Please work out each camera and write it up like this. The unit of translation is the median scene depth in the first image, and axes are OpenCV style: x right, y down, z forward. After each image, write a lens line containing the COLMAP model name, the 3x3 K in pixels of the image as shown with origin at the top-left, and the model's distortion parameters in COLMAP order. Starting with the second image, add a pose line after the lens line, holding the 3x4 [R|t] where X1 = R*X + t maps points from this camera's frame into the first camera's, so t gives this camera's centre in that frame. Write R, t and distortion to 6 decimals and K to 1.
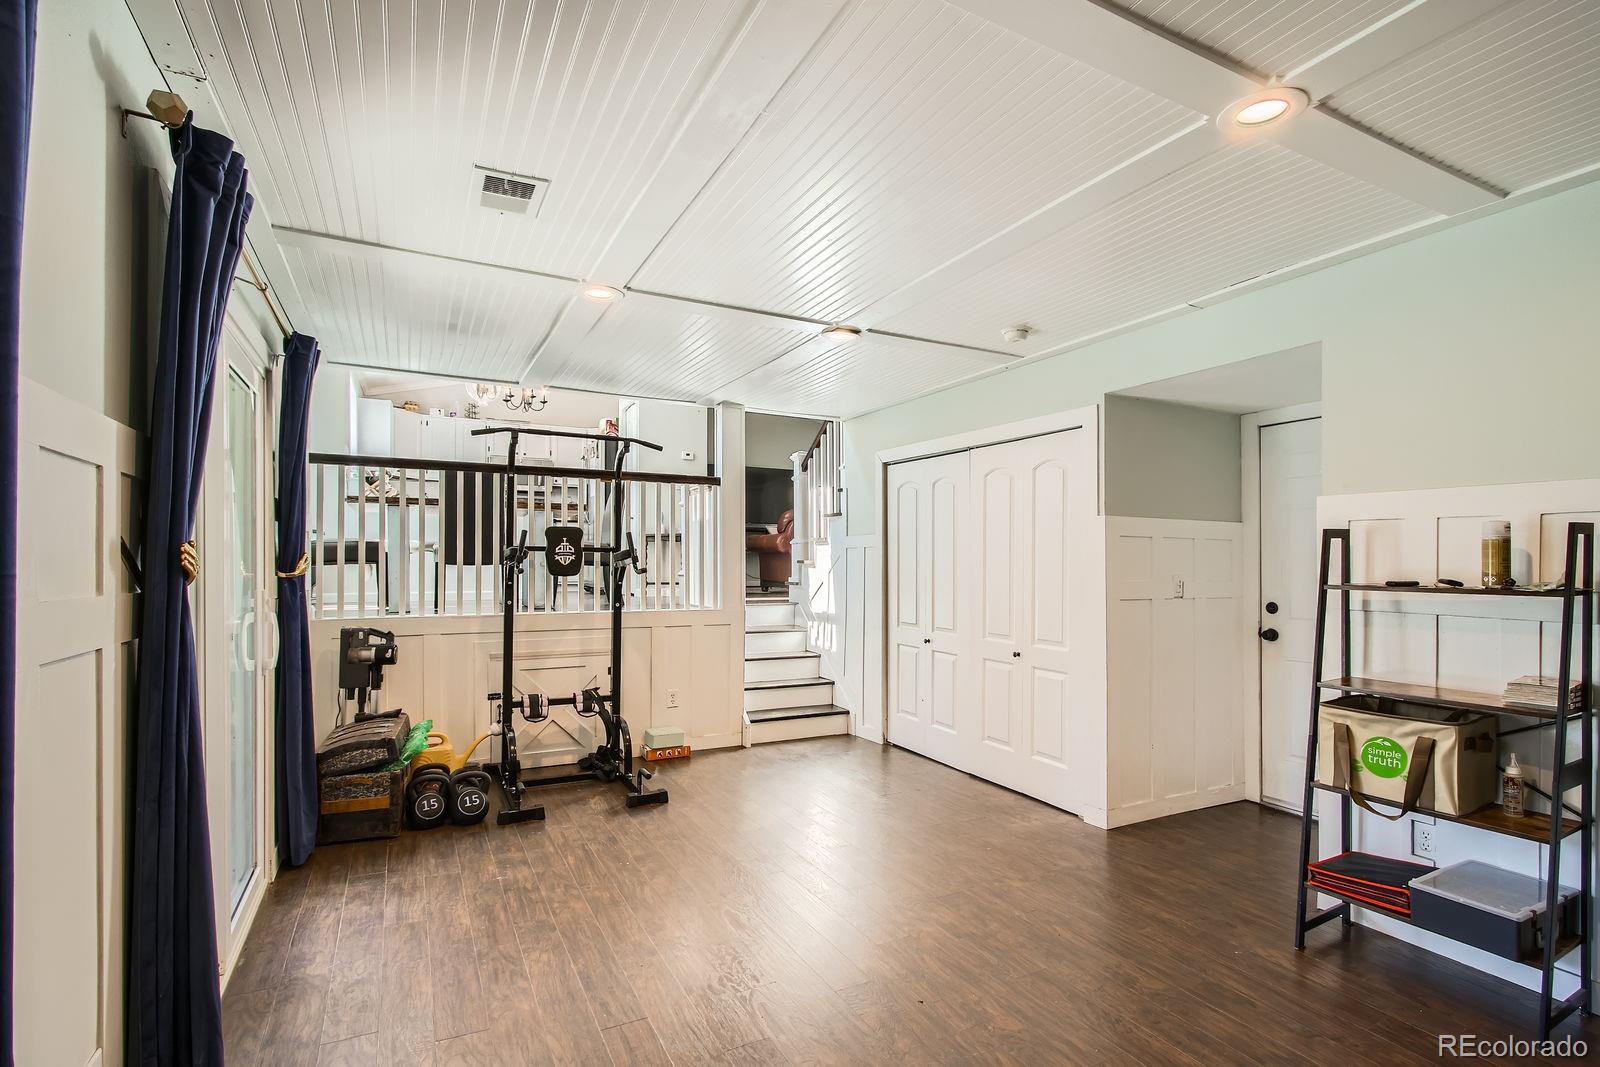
lens RADIAL K [[704.7, 0, 723.6], [0, 704.7, 559.7], [0, 0, 1]] dist [-0.019272, -0.000977]
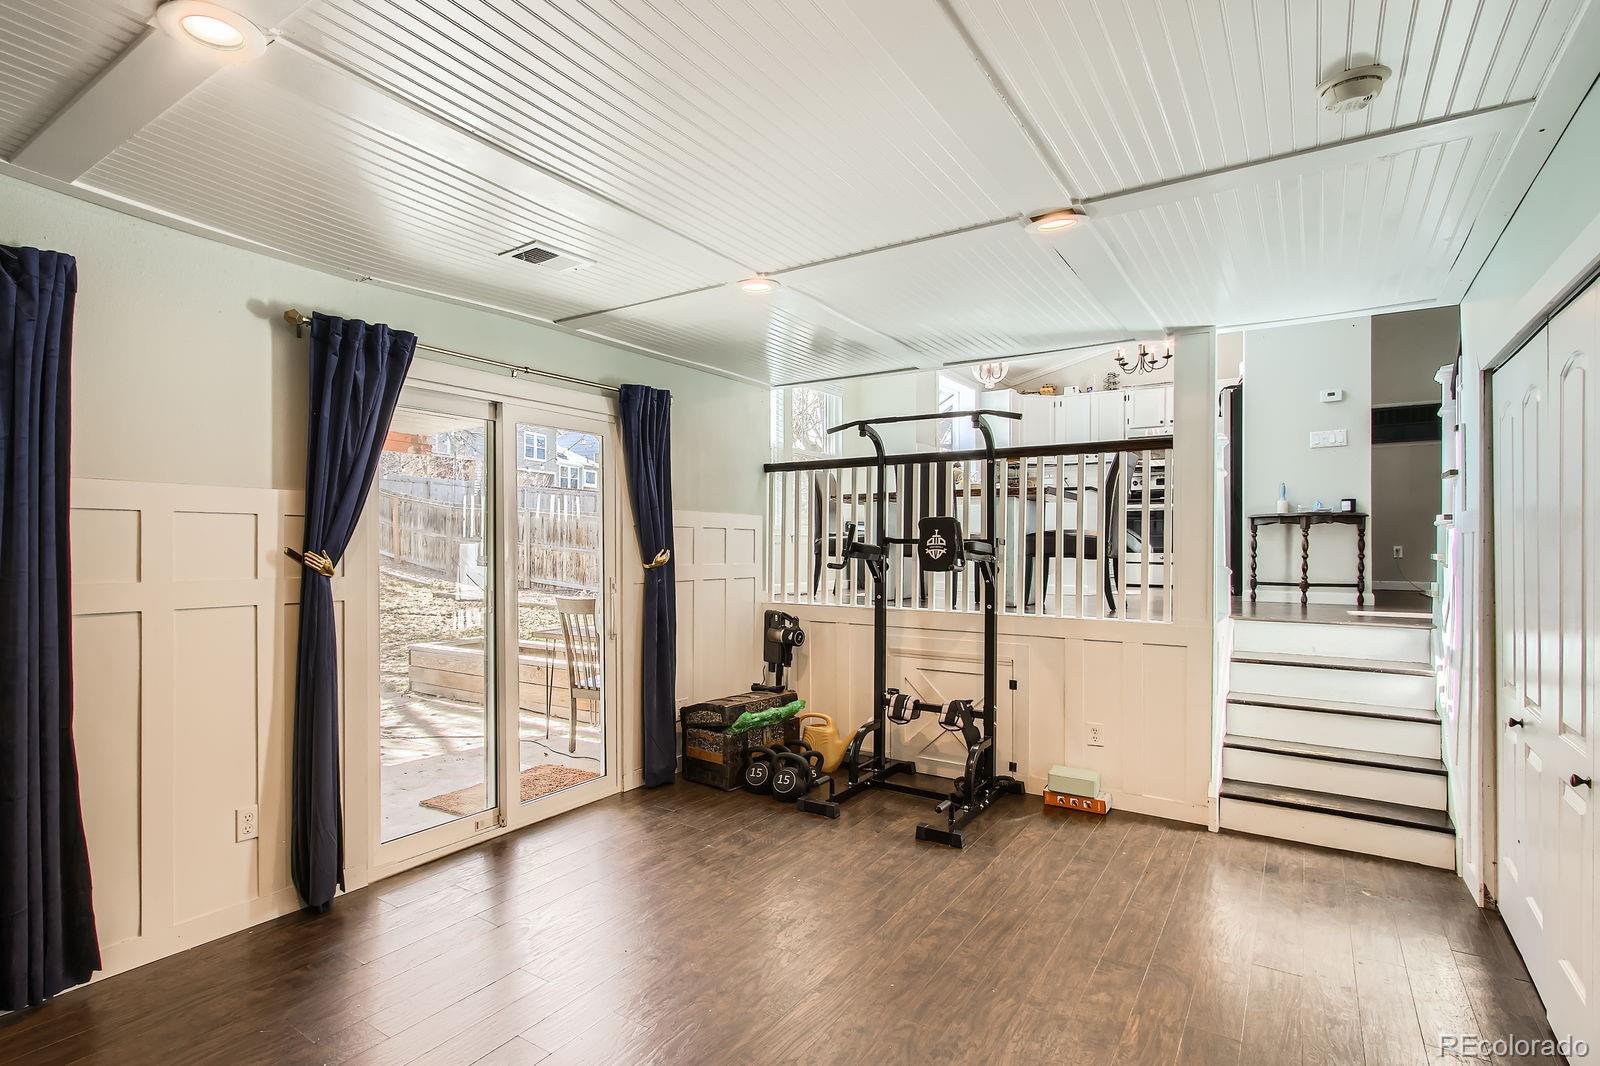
lens RADIAL K [[764.8, 0, 806.5], [0, 764.8, 546.6], [0, 0, 1]] dist [0.000802, -0.000343]
pose [[0.538078, -0.001728, -0.842893, 0.522244], [0.003380, 0.999994, 0.000107, -0.009767], [0.842888, -0.002907, 0.538081, 0.325517]]
